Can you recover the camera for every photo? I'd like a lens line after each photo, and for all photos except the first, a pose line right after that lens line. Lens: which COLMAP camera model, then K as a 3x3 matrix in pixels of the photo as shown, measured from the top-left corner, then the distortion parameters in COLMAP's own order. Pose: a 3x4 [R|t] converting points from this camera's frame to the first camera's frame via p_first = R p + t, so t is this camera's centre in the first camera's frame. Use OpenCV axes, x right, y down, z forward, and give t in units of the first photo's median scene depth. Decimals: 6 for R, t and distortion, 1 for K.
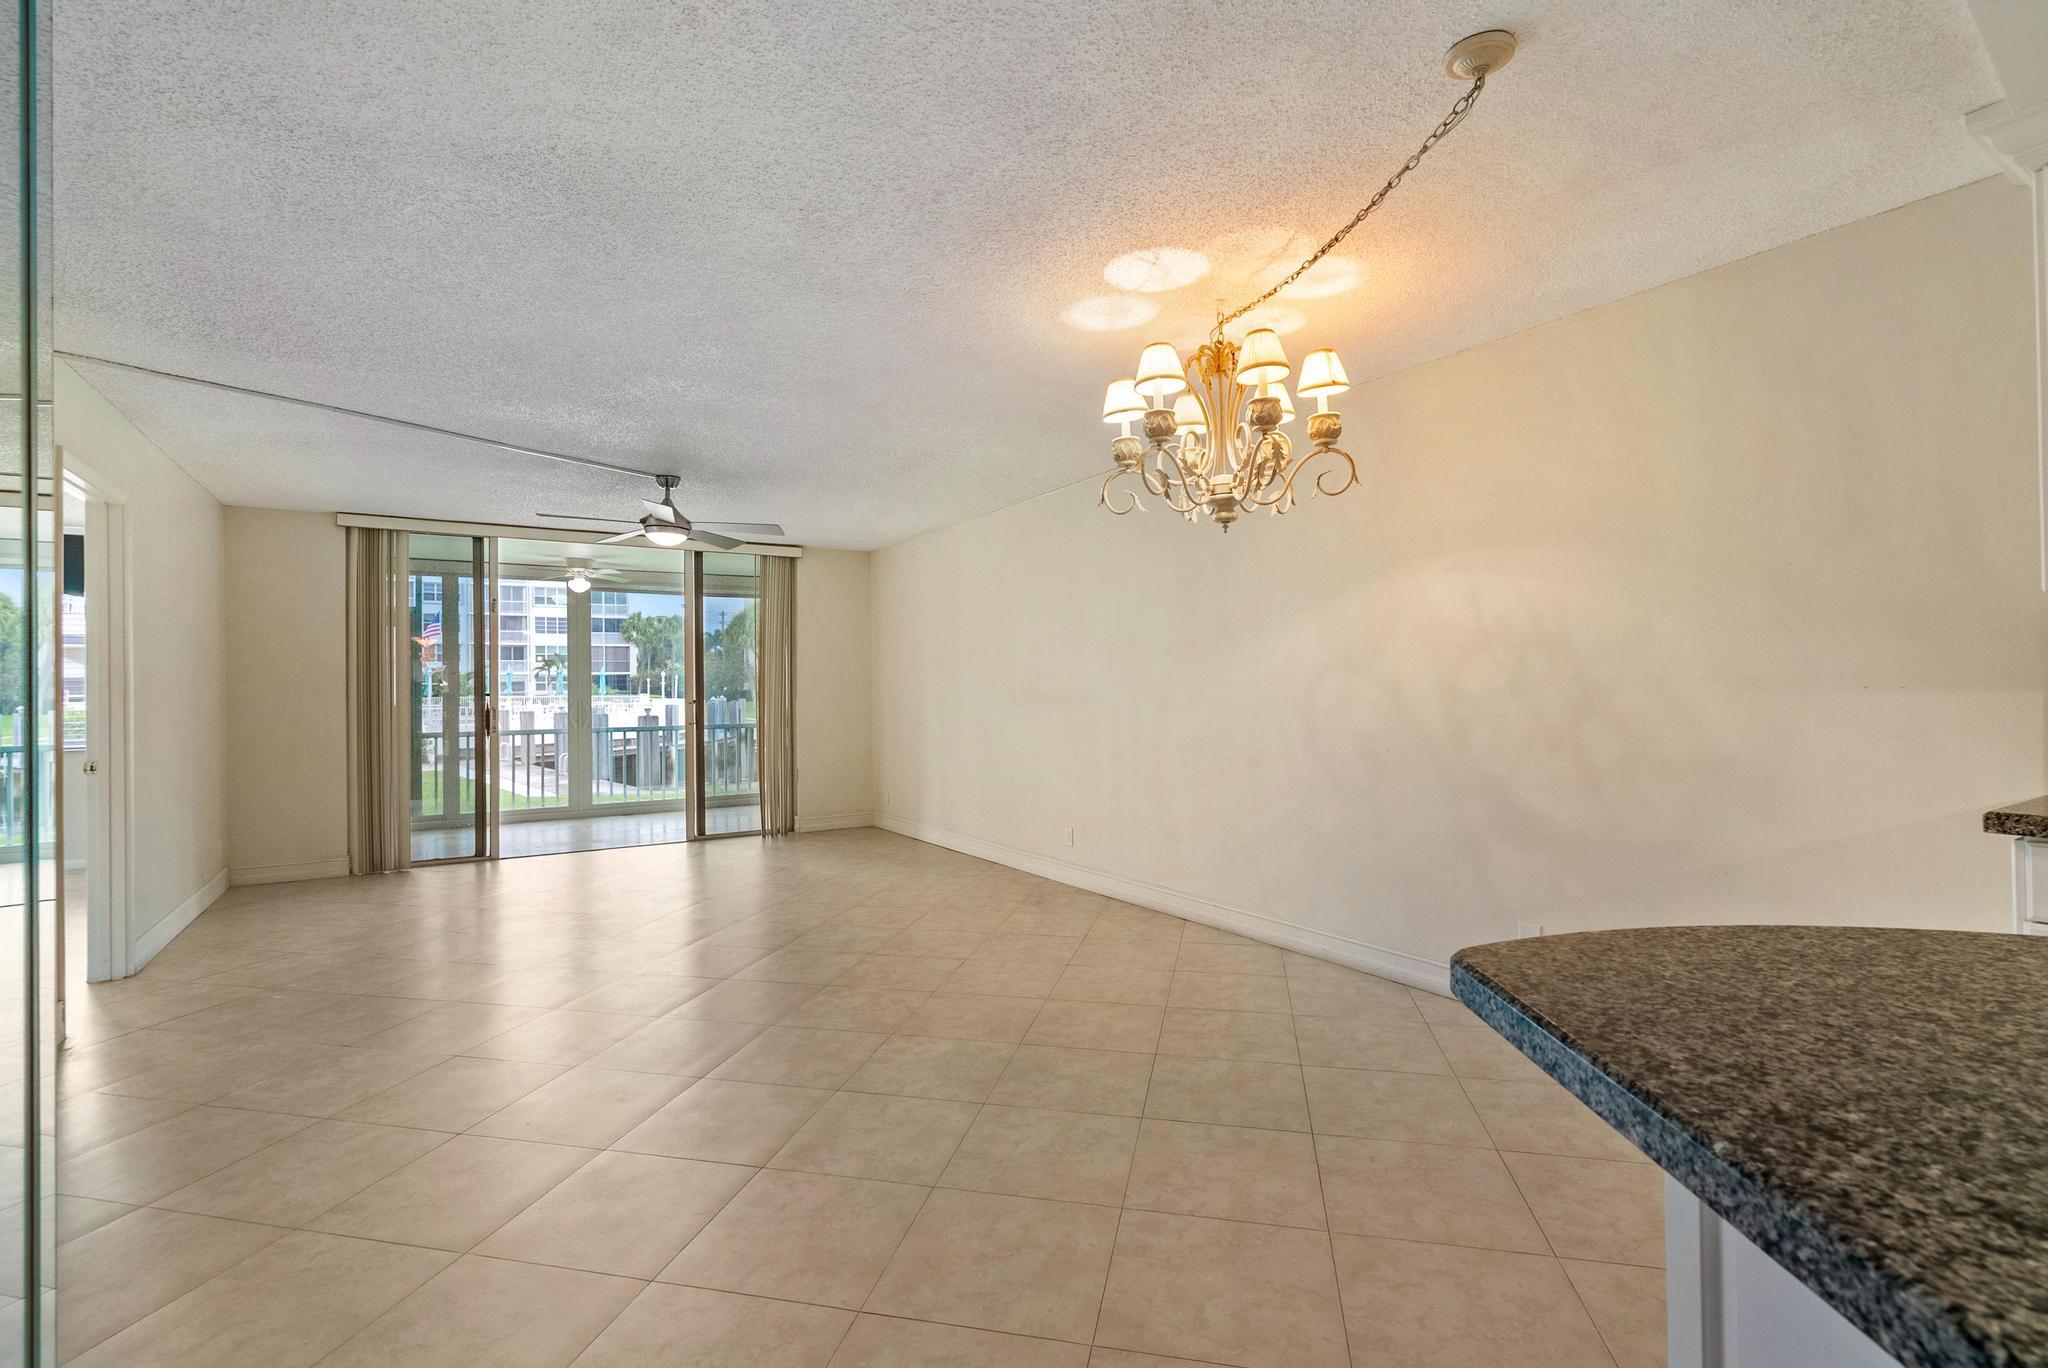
lens RADIAL K [[938.0, 0, 1016.8], [0, 938.0, 676.0], [0, 0, 1]] dist [0.004610, 0.001186]
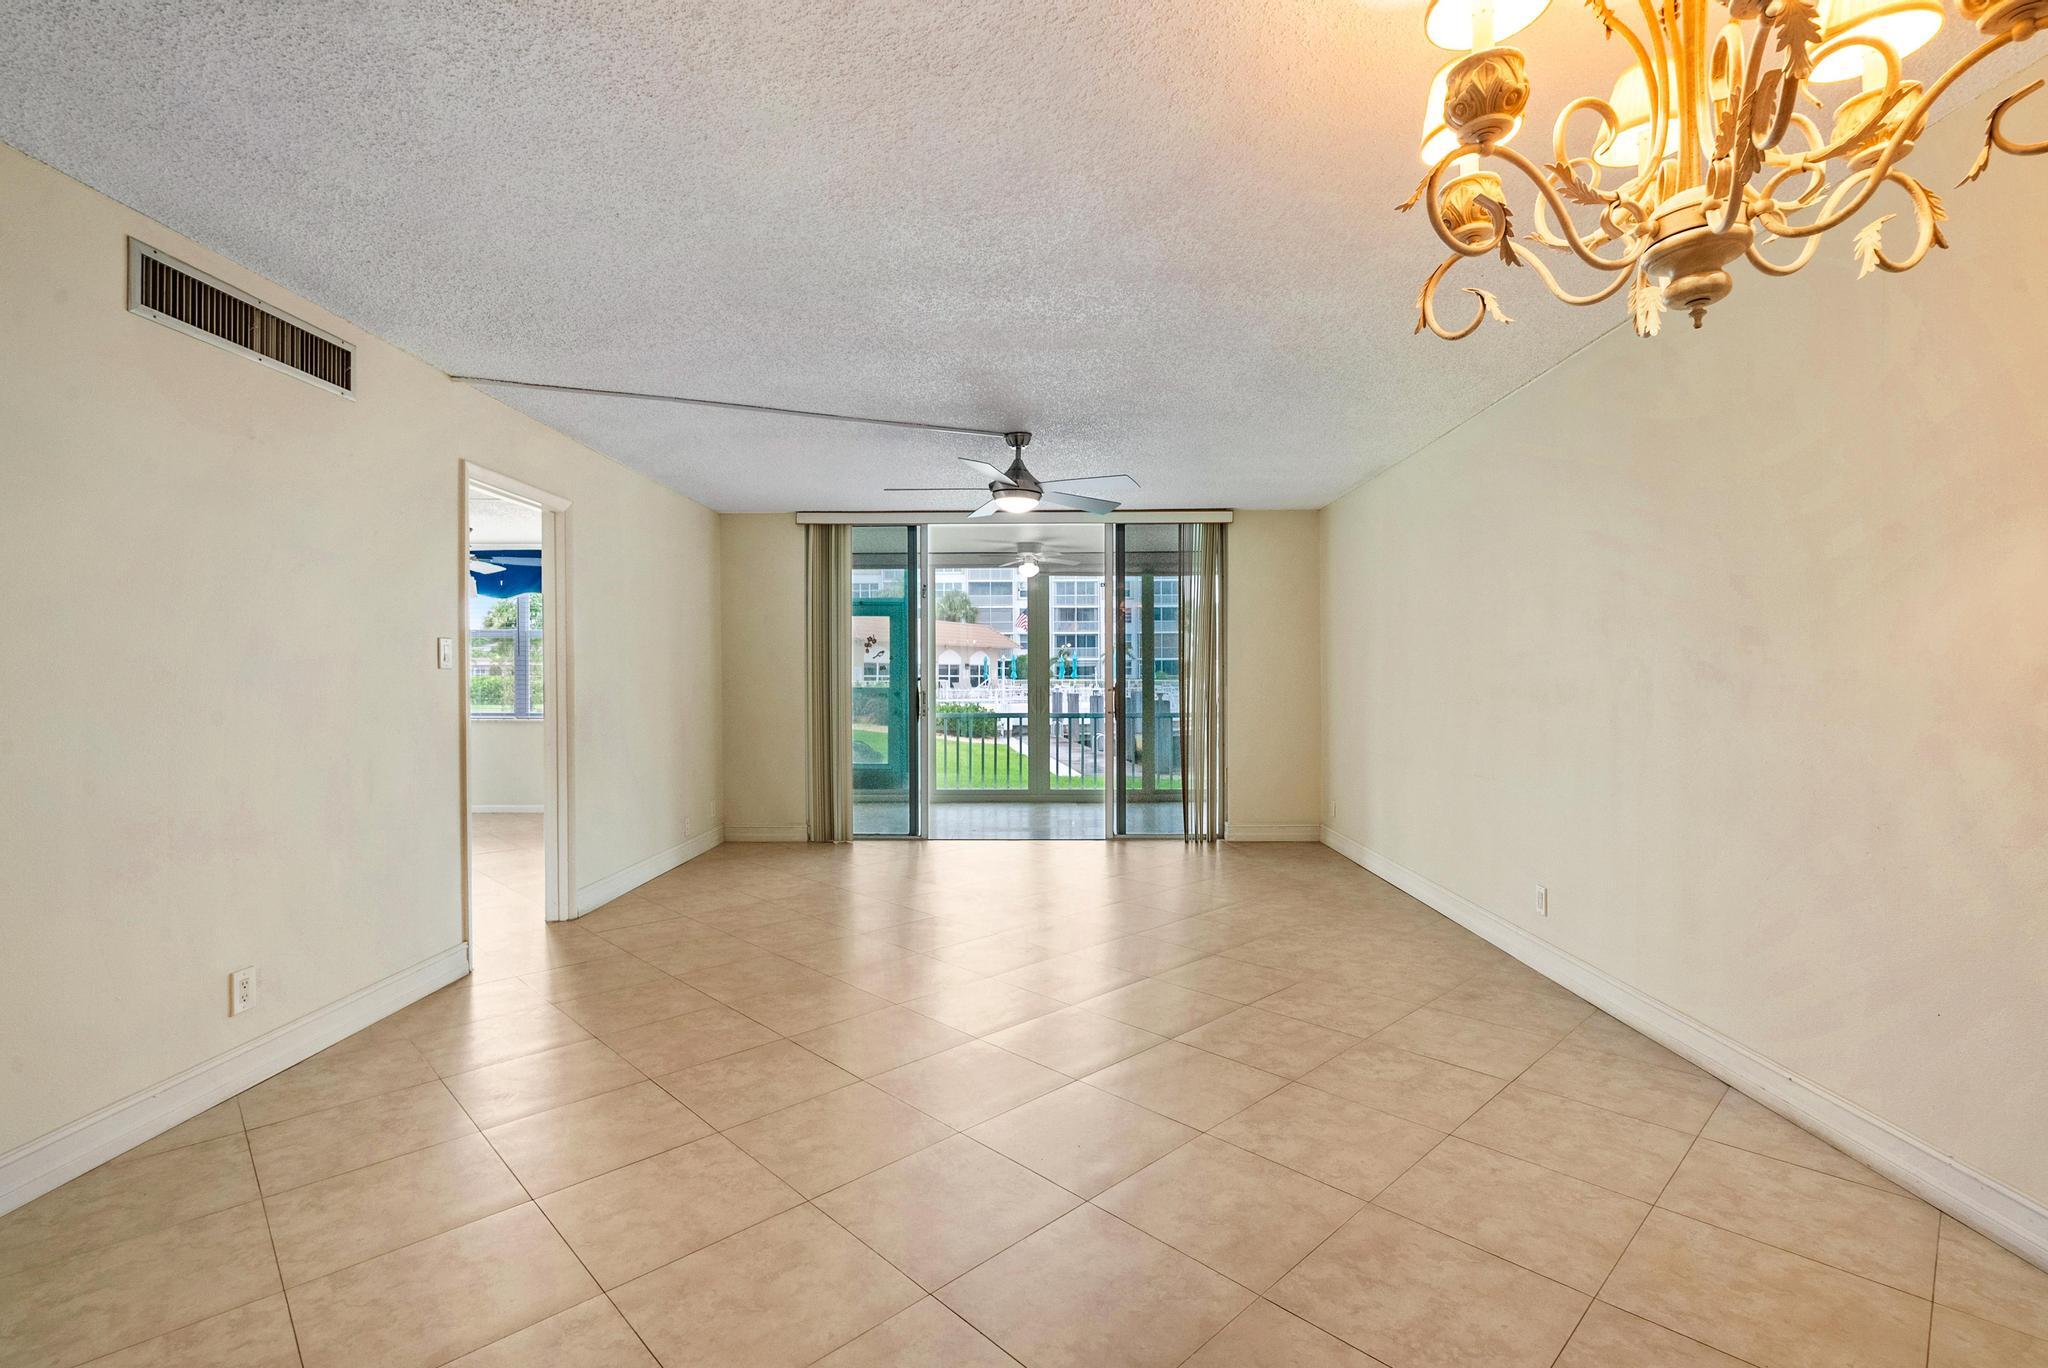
lens RADIAL K [[938.0, 0, 1024.0], [0, 938.0, 678.0], [0, 0, 1]] dist [0.004610, 0.001186]
pose [[0.844247, 0.008549, -0.535886, 0.082511], [0.000498, 0.999860, 0.016735, 0.001637], [0.535954, -0.014395, 0.844124, 0.195634]]
